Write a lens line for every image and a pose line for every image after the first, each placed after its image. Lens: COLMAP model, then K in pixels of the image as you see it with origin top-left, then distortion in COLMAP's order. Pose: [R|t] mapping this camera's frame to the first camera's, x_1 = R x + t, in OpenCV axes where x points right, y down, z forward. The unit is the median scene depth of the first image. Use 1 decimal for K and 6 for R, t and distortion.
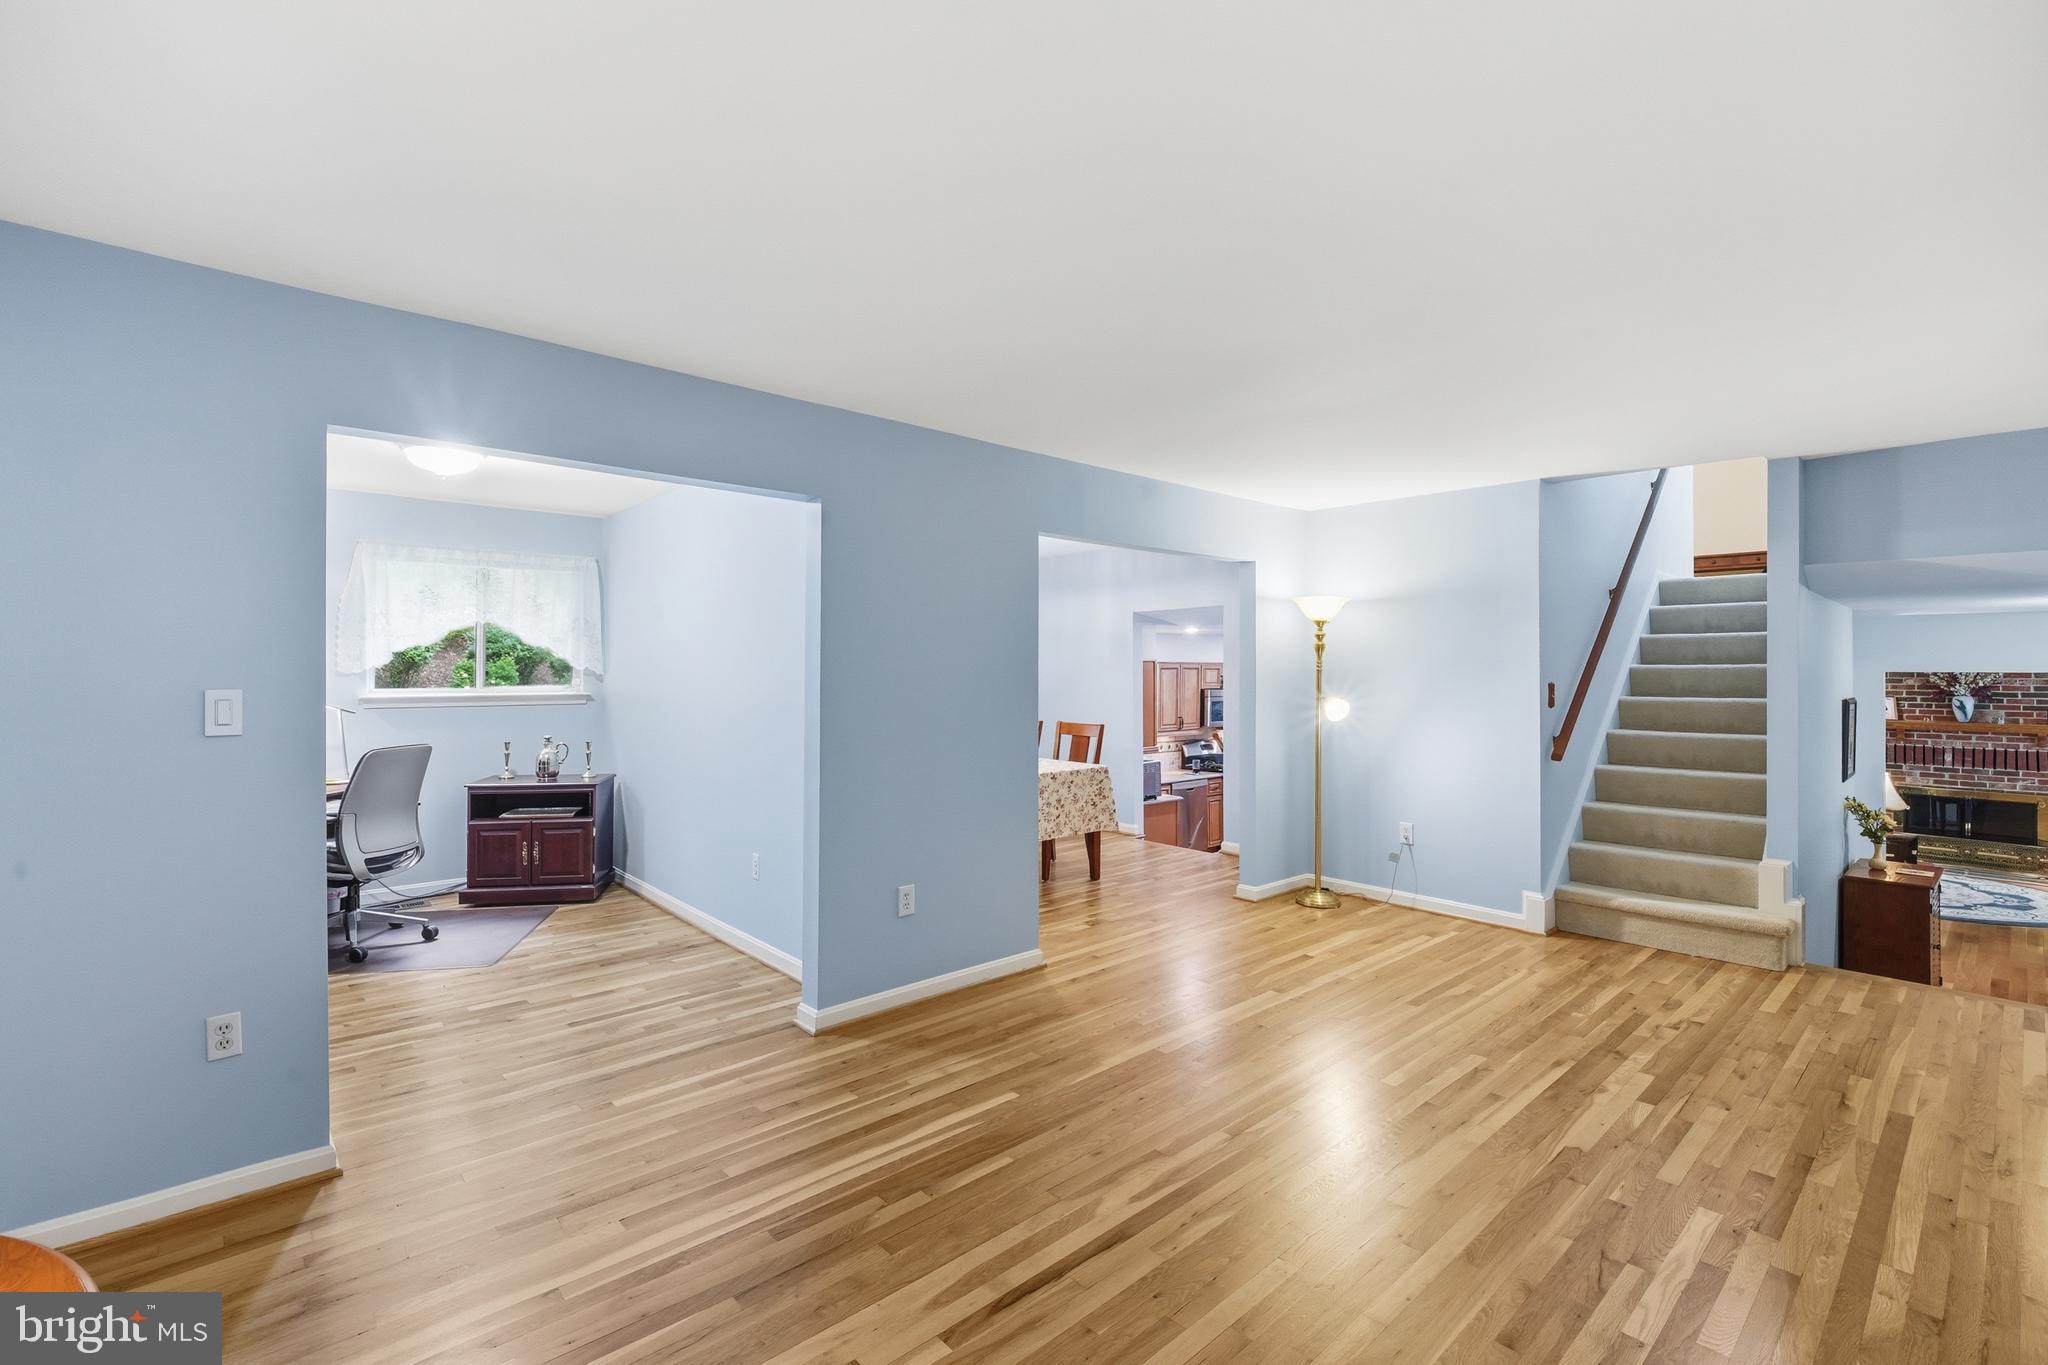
lens RADIAL K [[915.1, 0, 1031.9], [0, 915.1, 664.3], [0, 0, 1]] dist [0.005402, -0.000323]
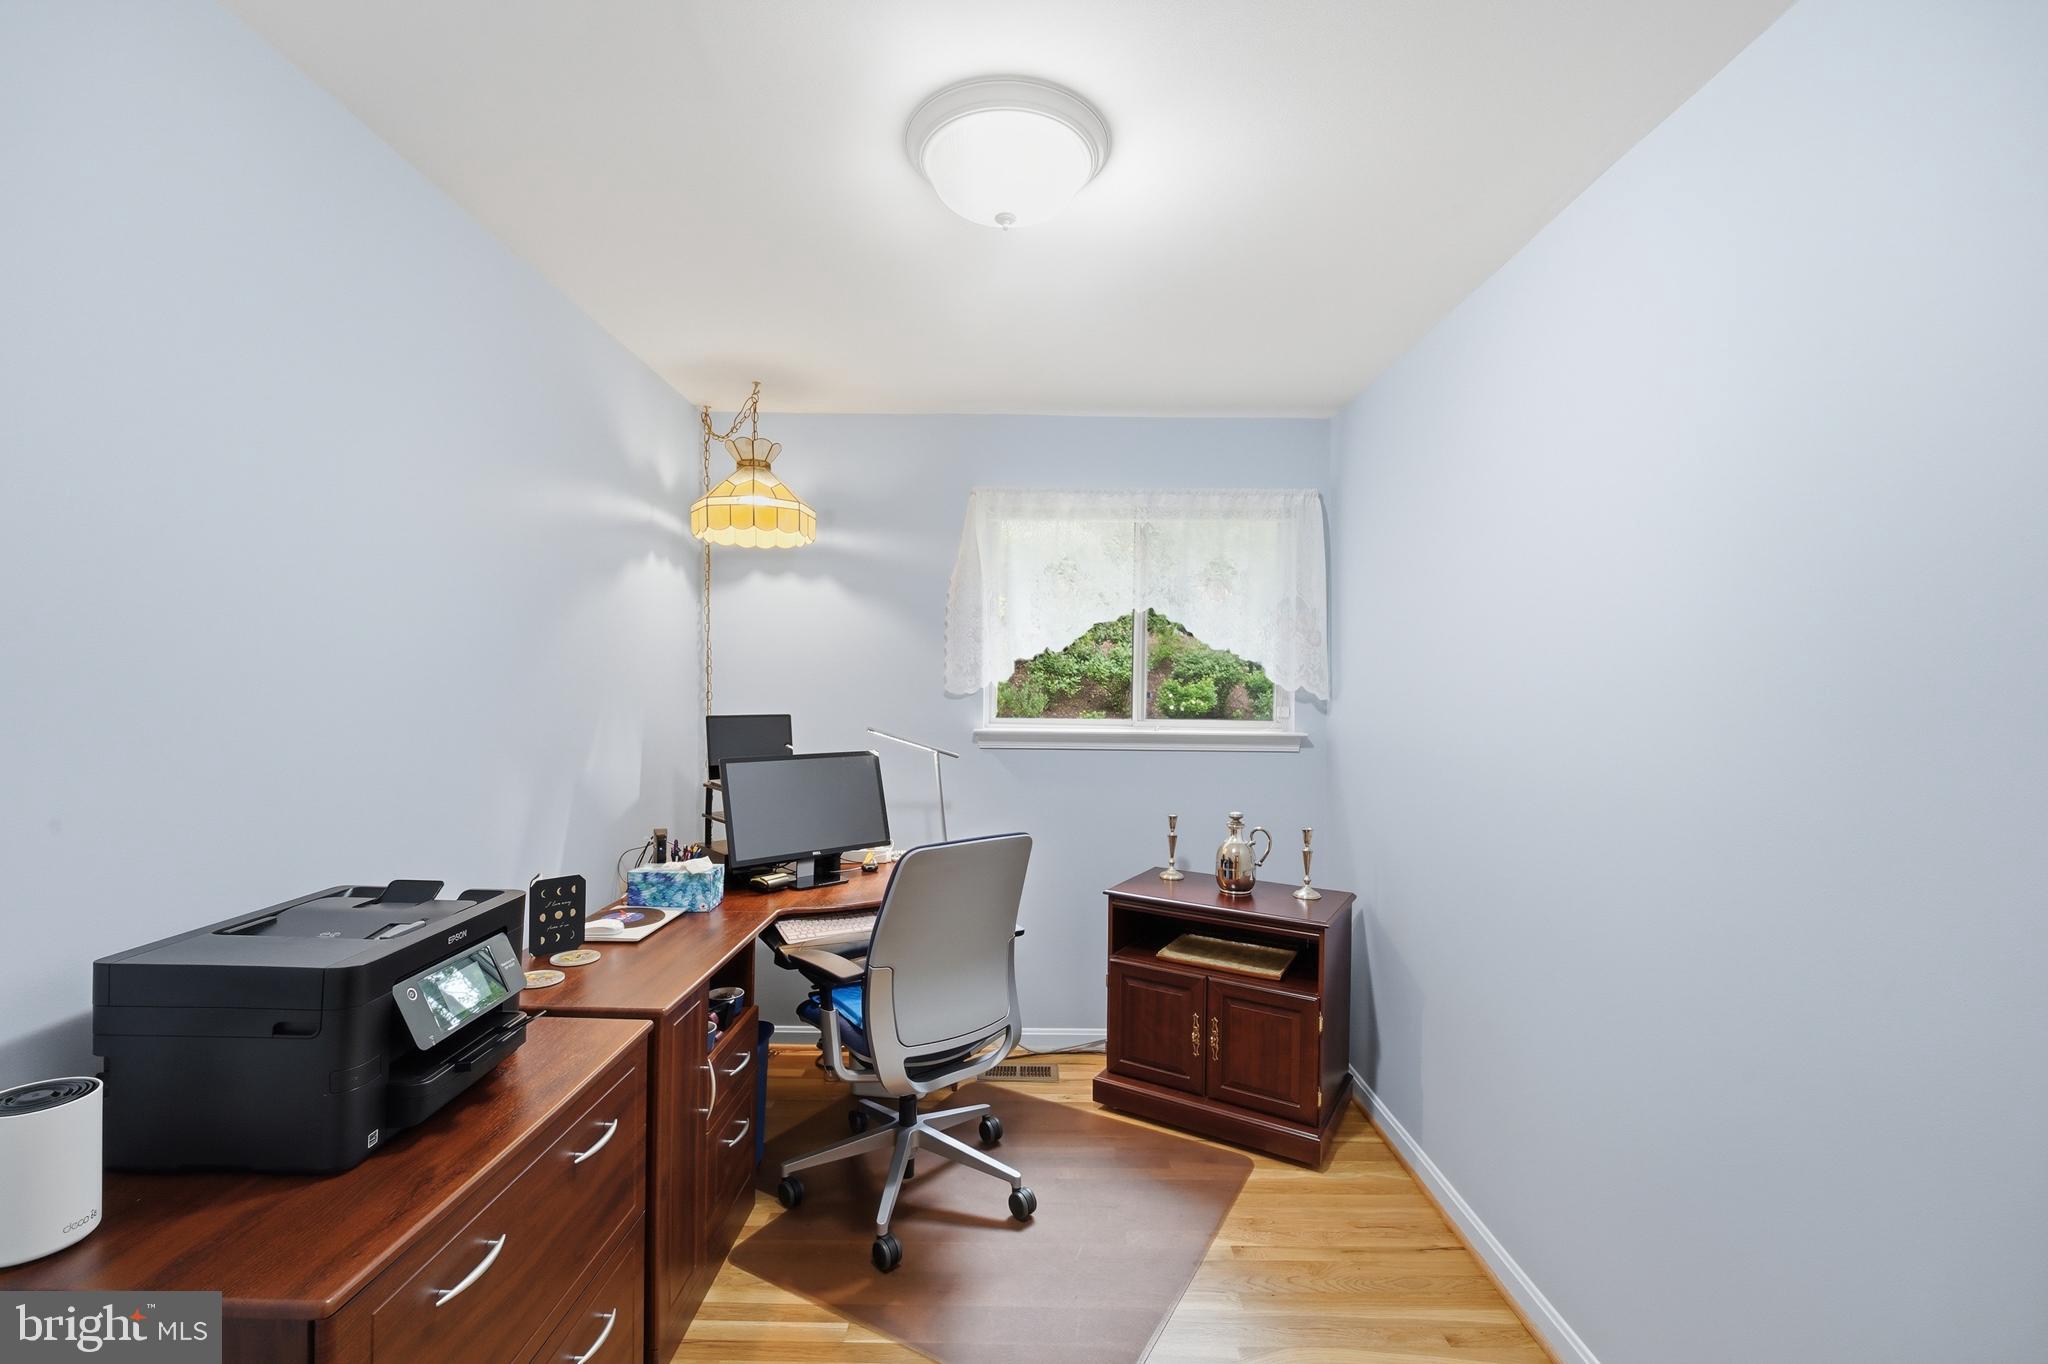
lens RADIAL K [[857.8, 0, 1018.4], [0, 857.8, 692.4], [0, 0, 1]] dist [-0.003772, -0.001685]
pose [[0.735206, 0.008406, -0.677792, -0.290799], [-0.004066, 0.999960, 0.007991, 0.003276], [0.677832, -0.003119, 0.735211, 0.560843]]
